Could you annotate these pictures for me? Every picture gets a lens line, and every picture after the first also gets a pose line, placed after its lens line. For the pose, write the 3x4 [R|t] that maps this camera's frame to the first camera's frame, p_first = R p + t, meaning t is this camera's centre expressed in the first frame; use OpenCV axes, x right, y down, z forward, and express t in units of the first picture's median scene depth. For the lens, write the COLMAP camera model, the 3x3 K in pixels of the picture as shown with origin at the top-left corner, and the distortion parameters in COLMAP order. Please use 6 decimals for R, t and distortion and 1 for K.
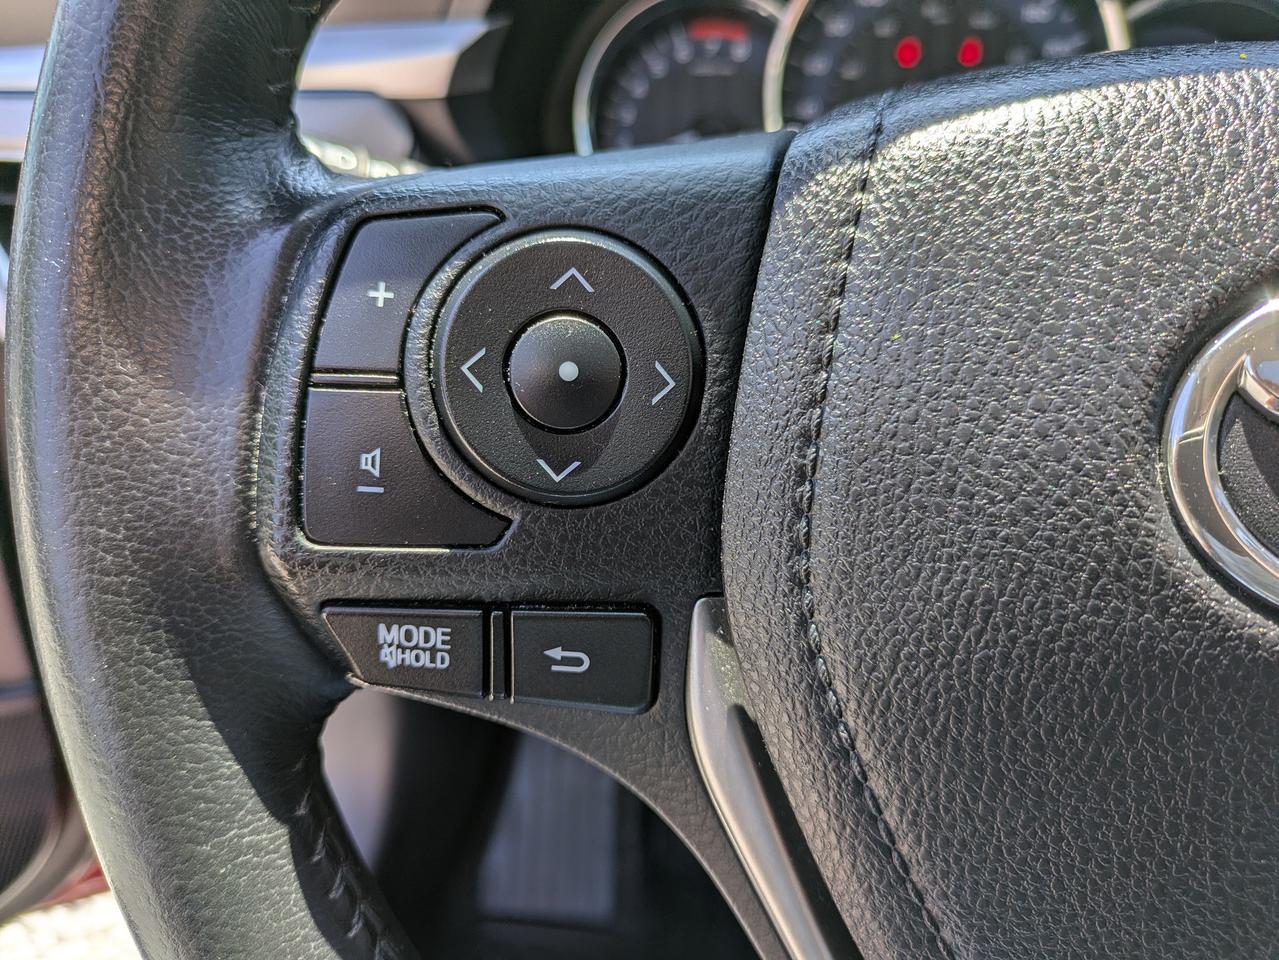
lens RADIAL K [[1019.8, 0, 639.5], [0, 1019.8, 480.0], [0, 0, 1]] dist [-0.005738, -0.008058]
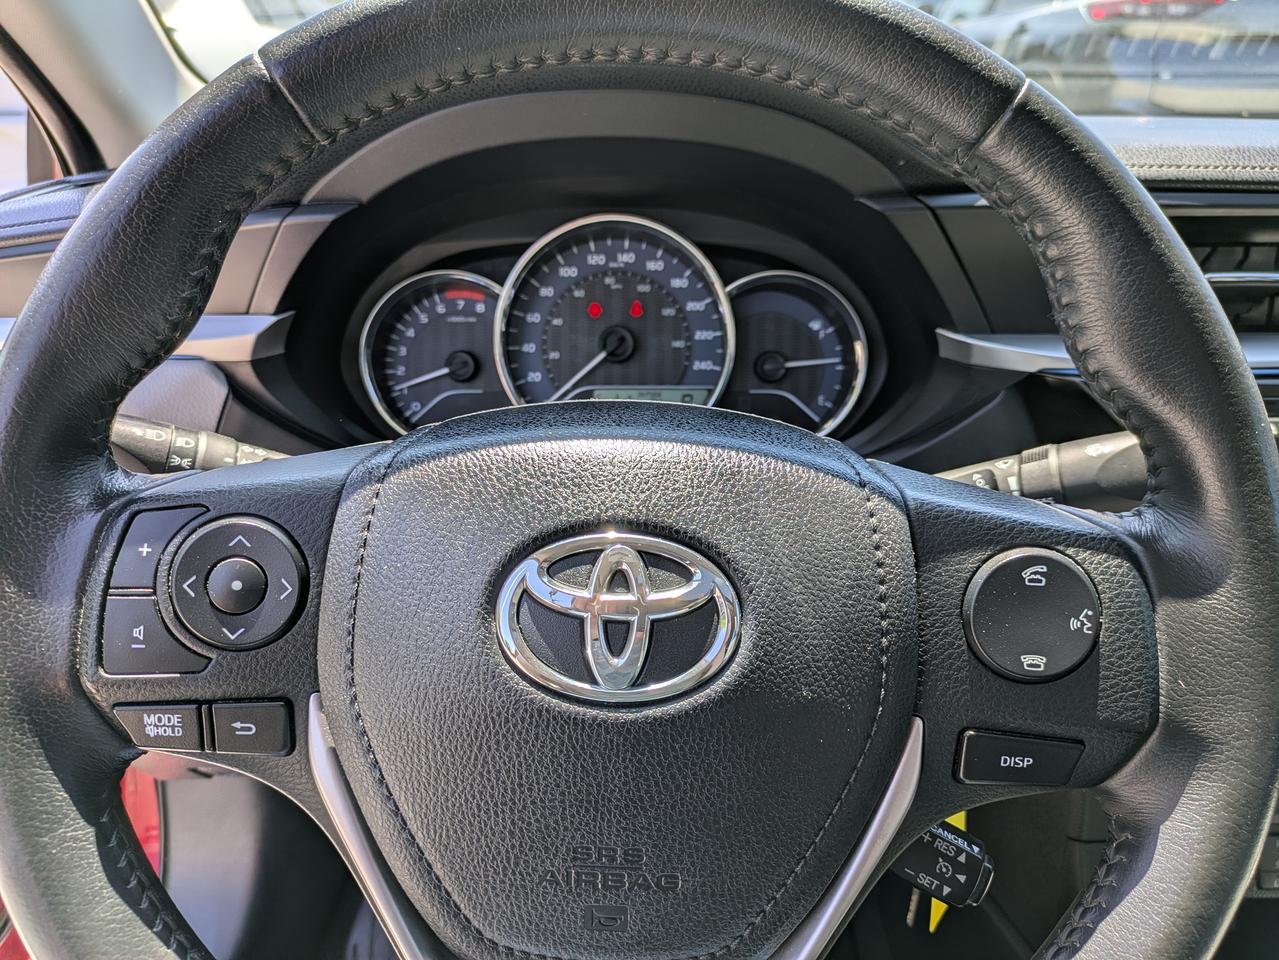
lens RADIAL K [[979.0, 0, 639.5], [0, 979.0, 480.0], [0, 0, 1]] dist [0.031883, -0.009090]
pose [[0.996237, -0.025352, 0.082885, 0.562494], [0.033563, 0.994498, -0.099233, -0.089312], [-0.079913, 0.101642, 0.991606, -1.034760]]
